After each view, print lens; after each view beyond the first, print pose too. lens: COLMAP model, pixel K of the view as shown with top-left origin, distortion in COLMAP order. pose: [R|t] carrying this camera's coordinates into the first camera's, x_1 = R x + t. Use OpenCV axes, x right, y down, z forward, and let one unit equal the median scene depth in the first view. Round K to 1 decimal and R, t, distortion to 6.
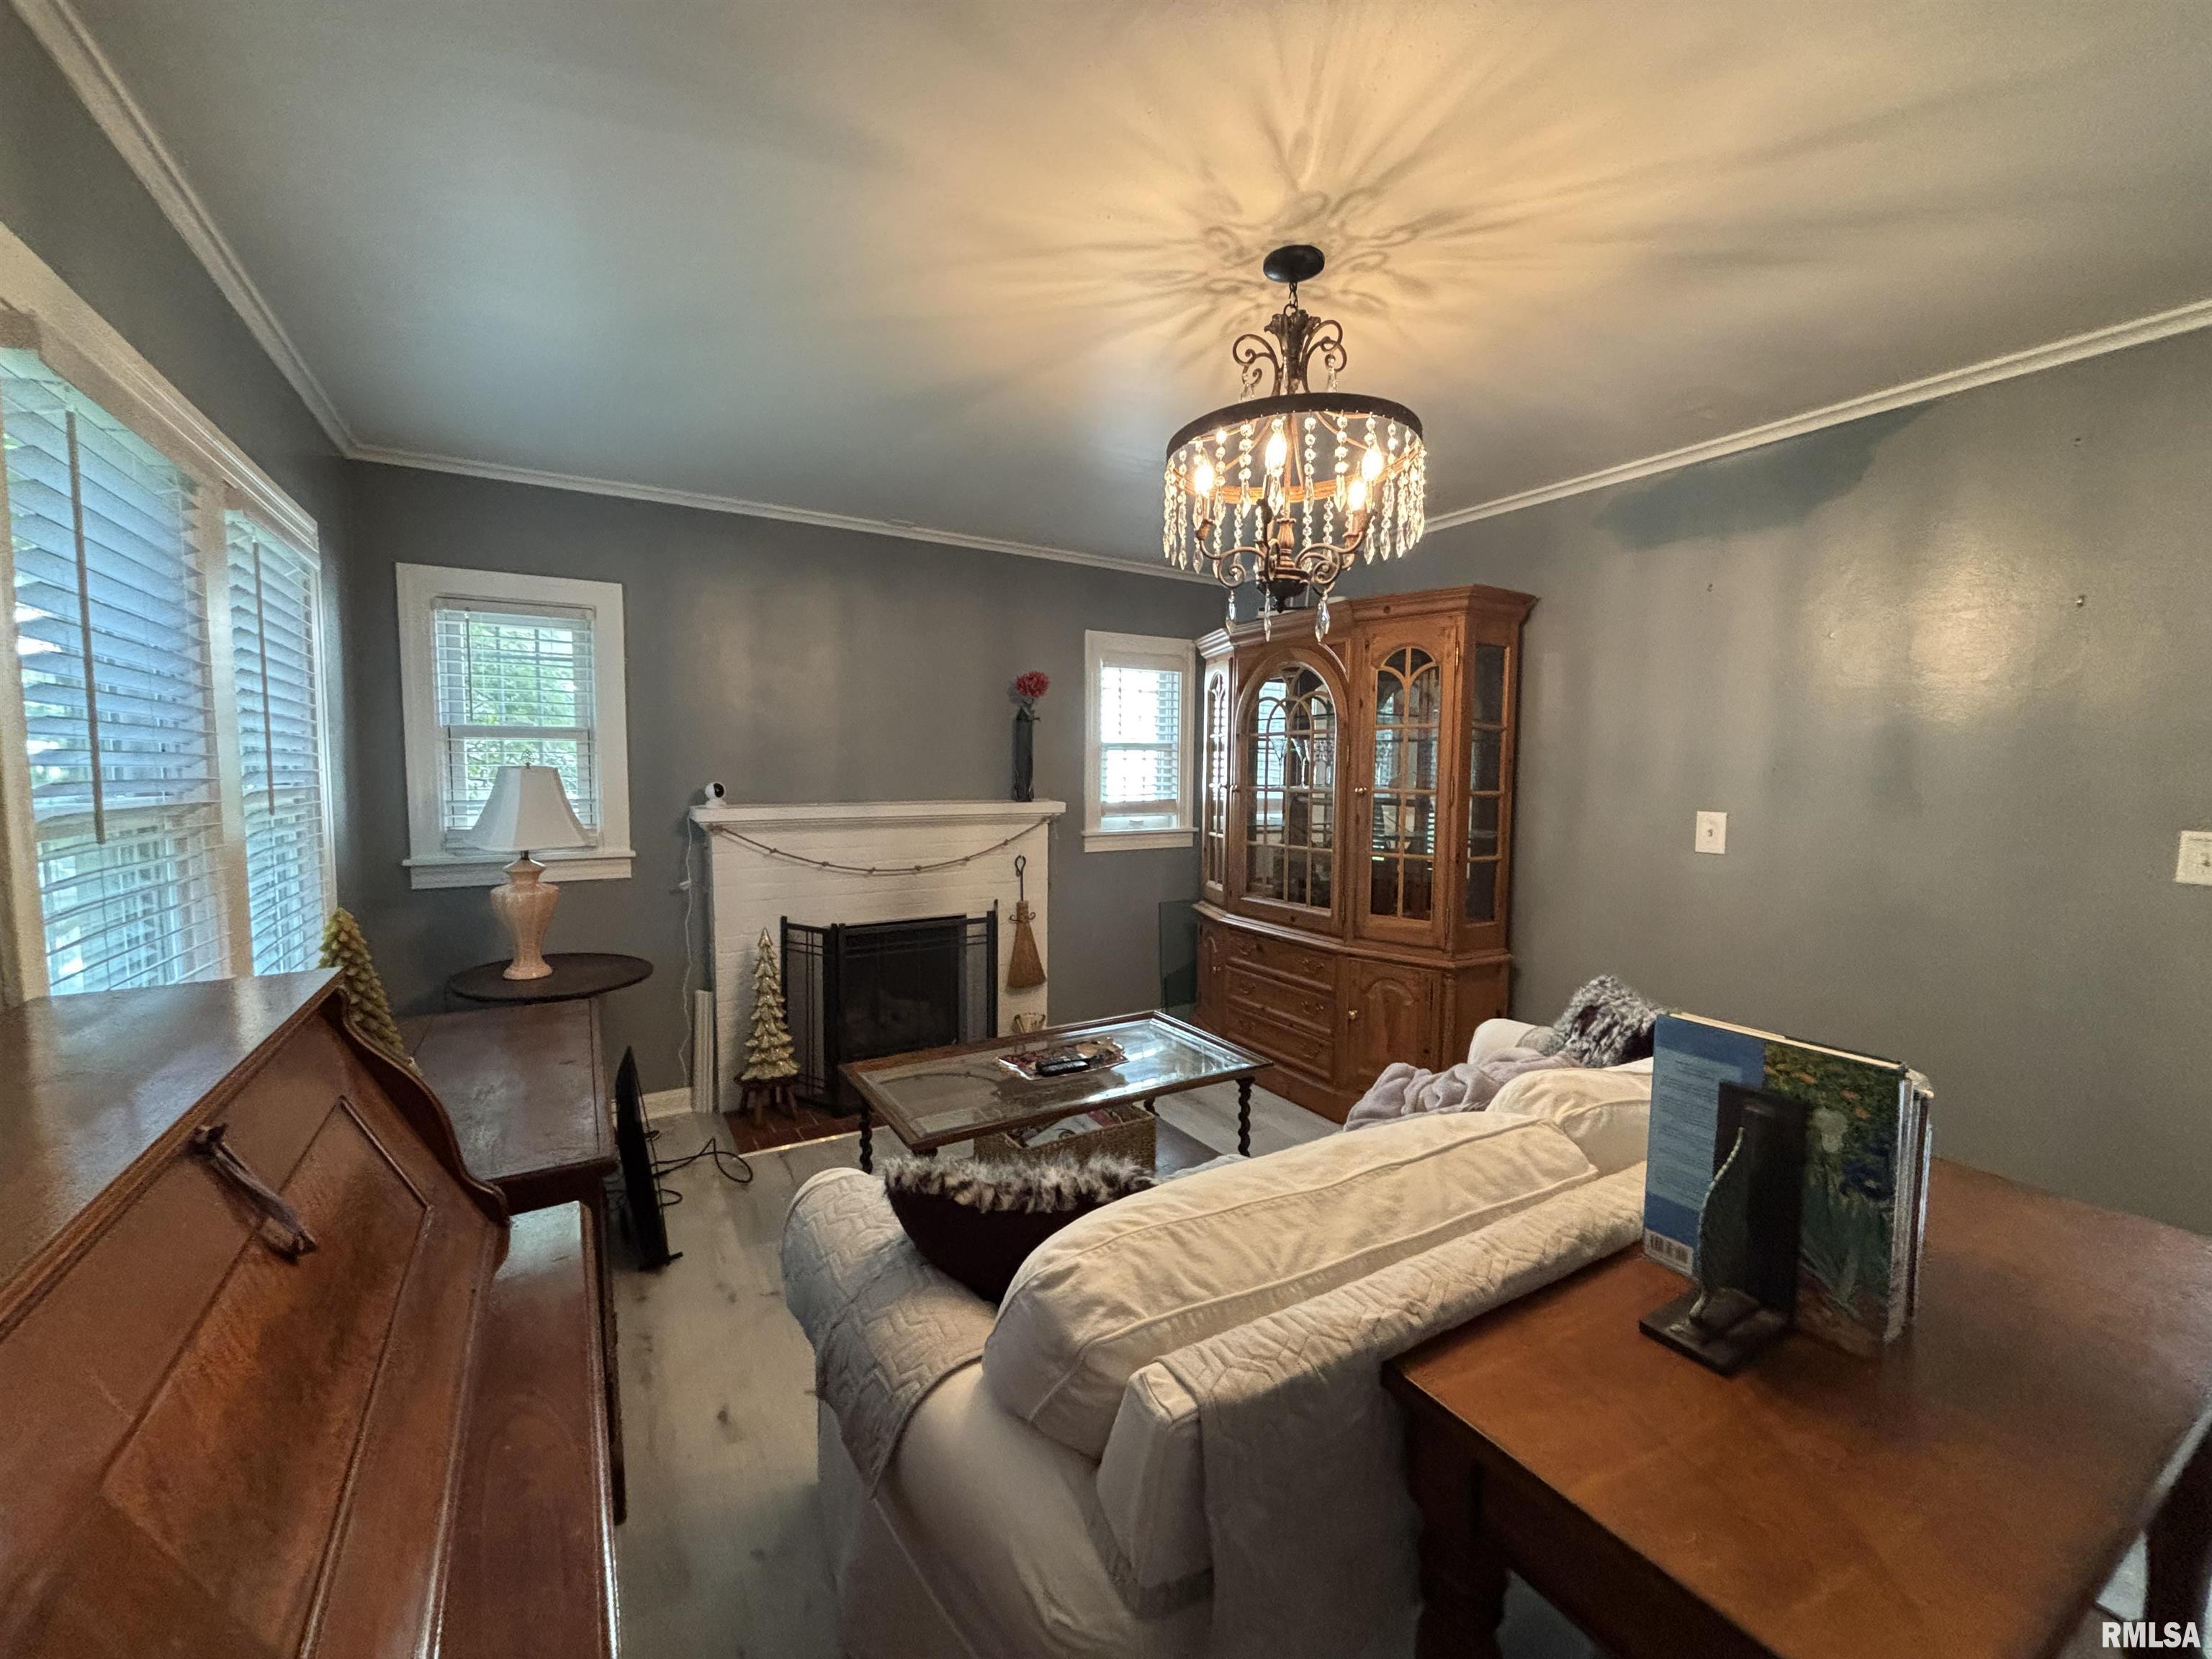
lens RADIAL K [[883.2, 0, 1100.7], [0, 883.2, 820.0], [0, 0, 1]] dist [-0.000253, 0.001049]
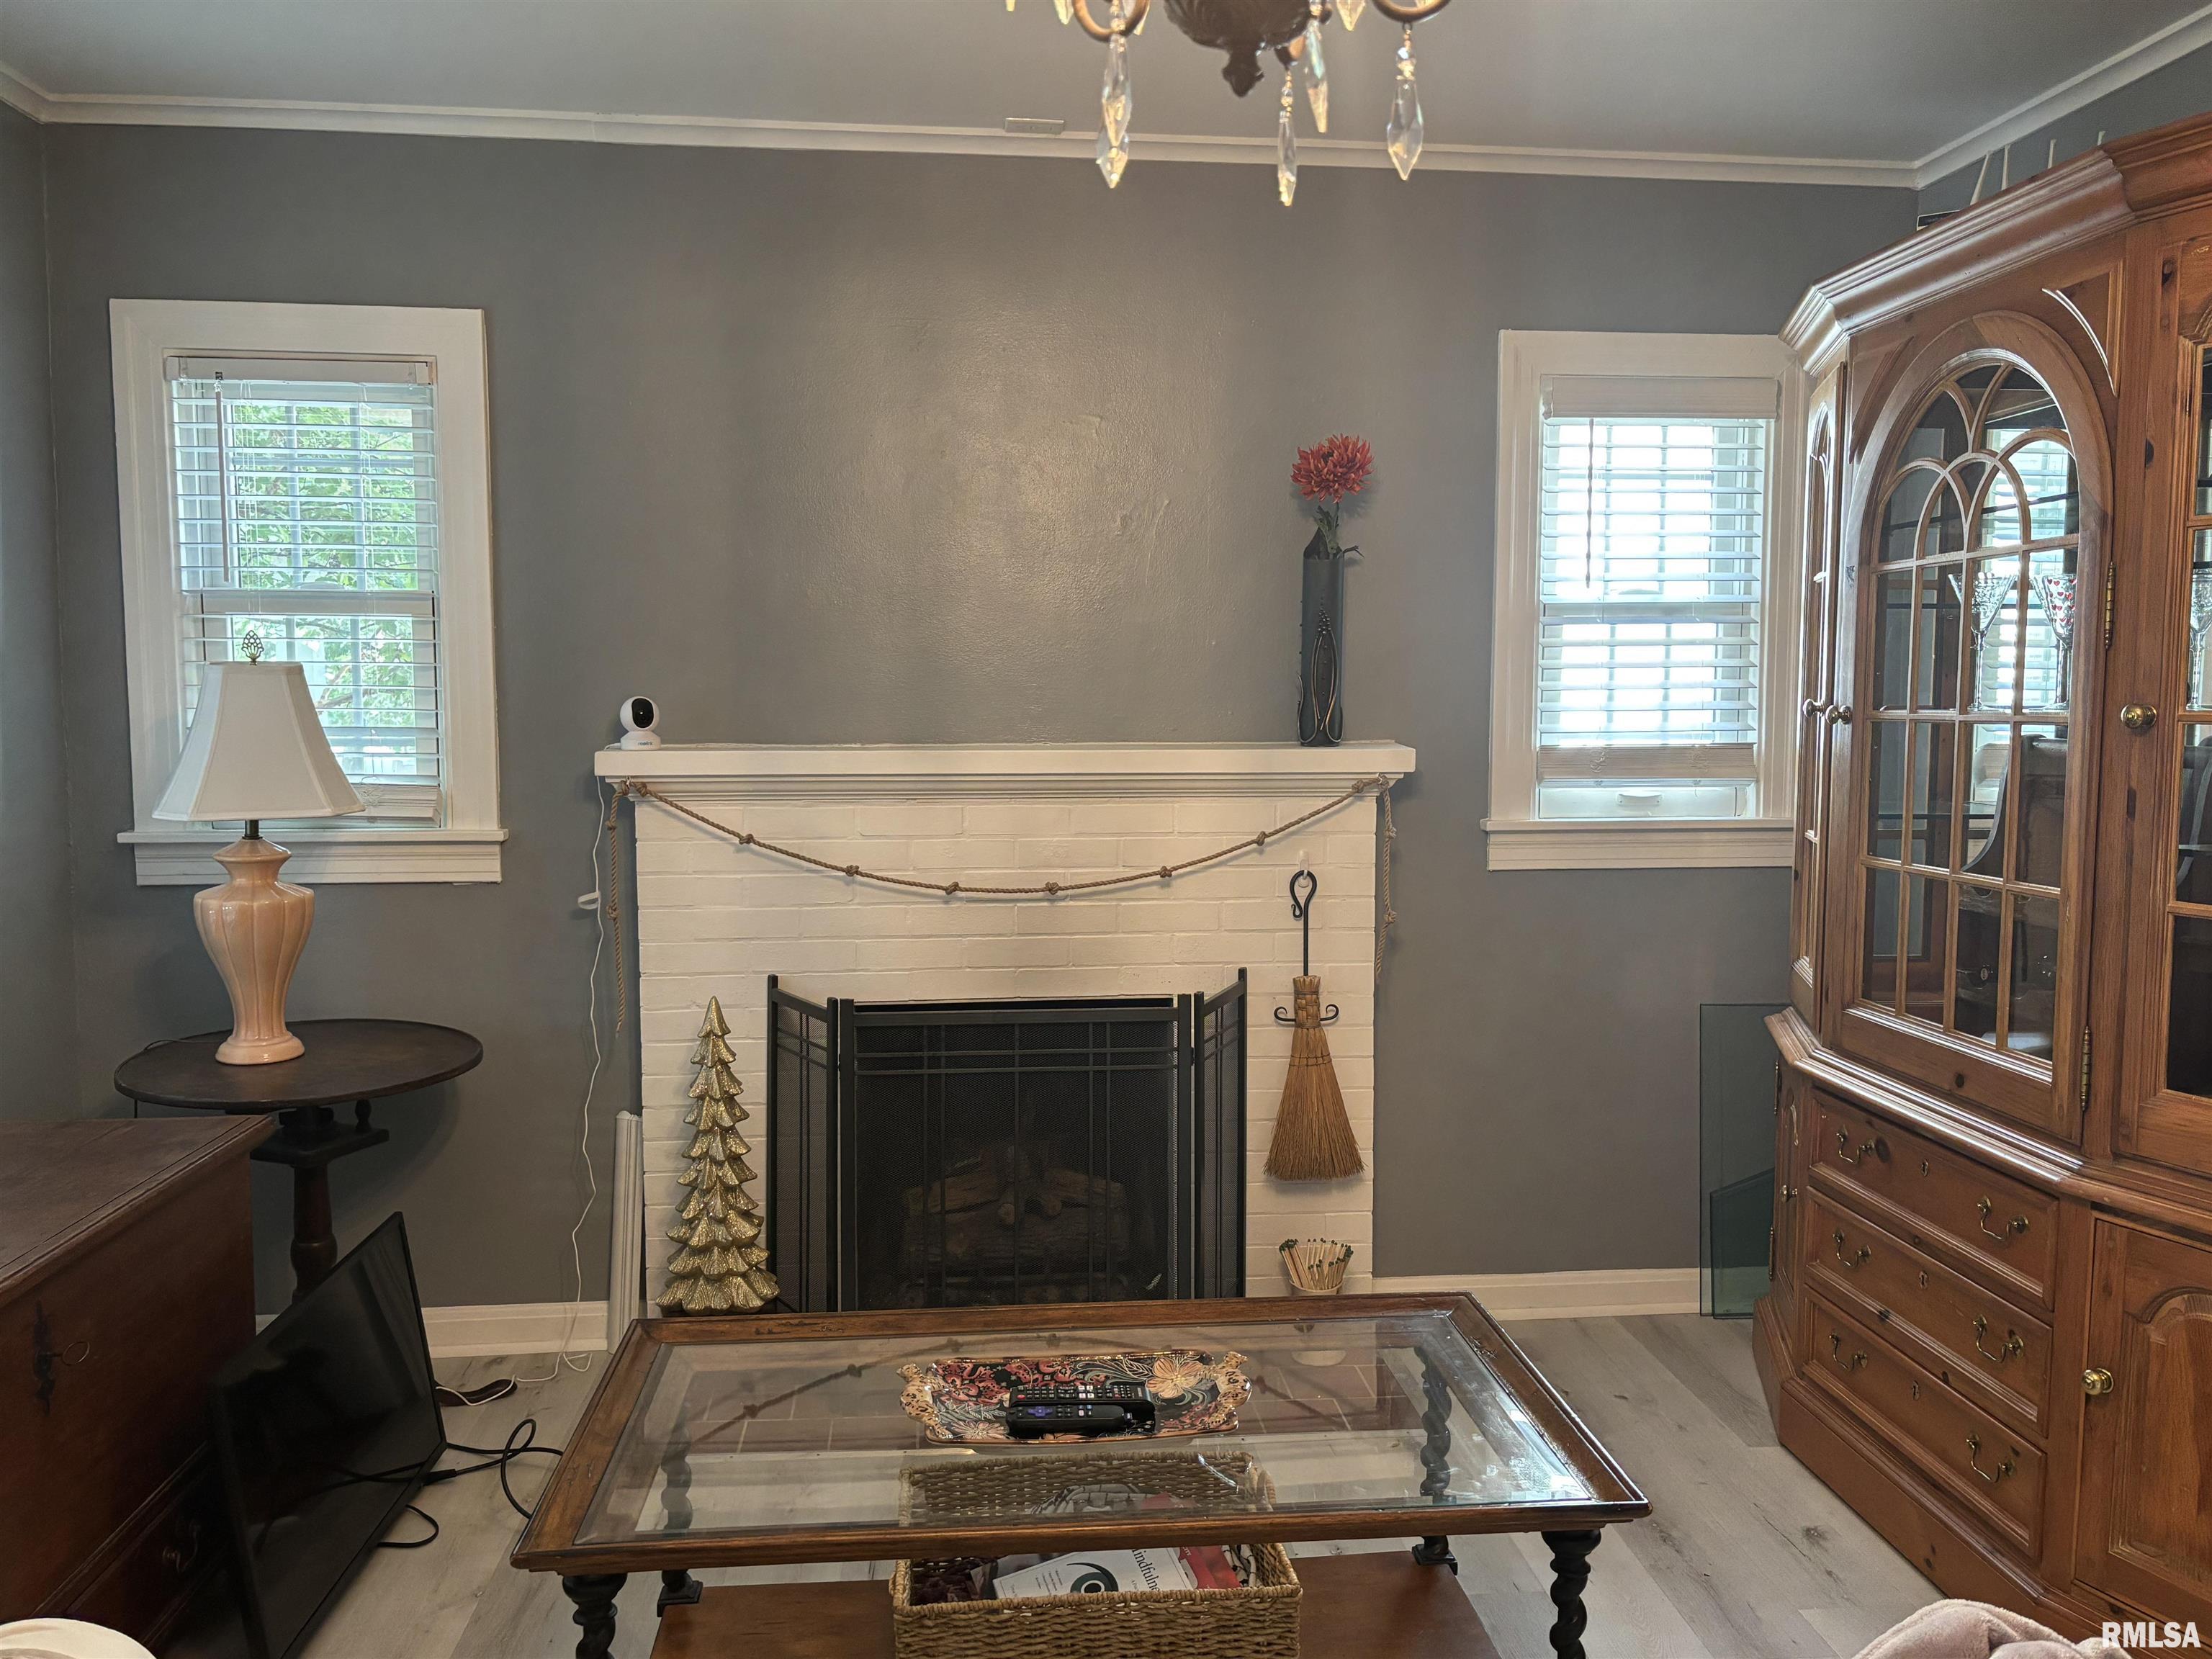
lens RADIAL K [[1781.0, 0, 1140.8], [0, 1781.0, 811.9], [0, 0, 1]] dist [0.044671, -0.014671]
pose [[0.899883, 0.026340, -0.435335, 0.230143], [-0.022036, 0.999646, 0.014933, 0.000791], [0.435574, -0.003845, 0.900145, 0.200569]]
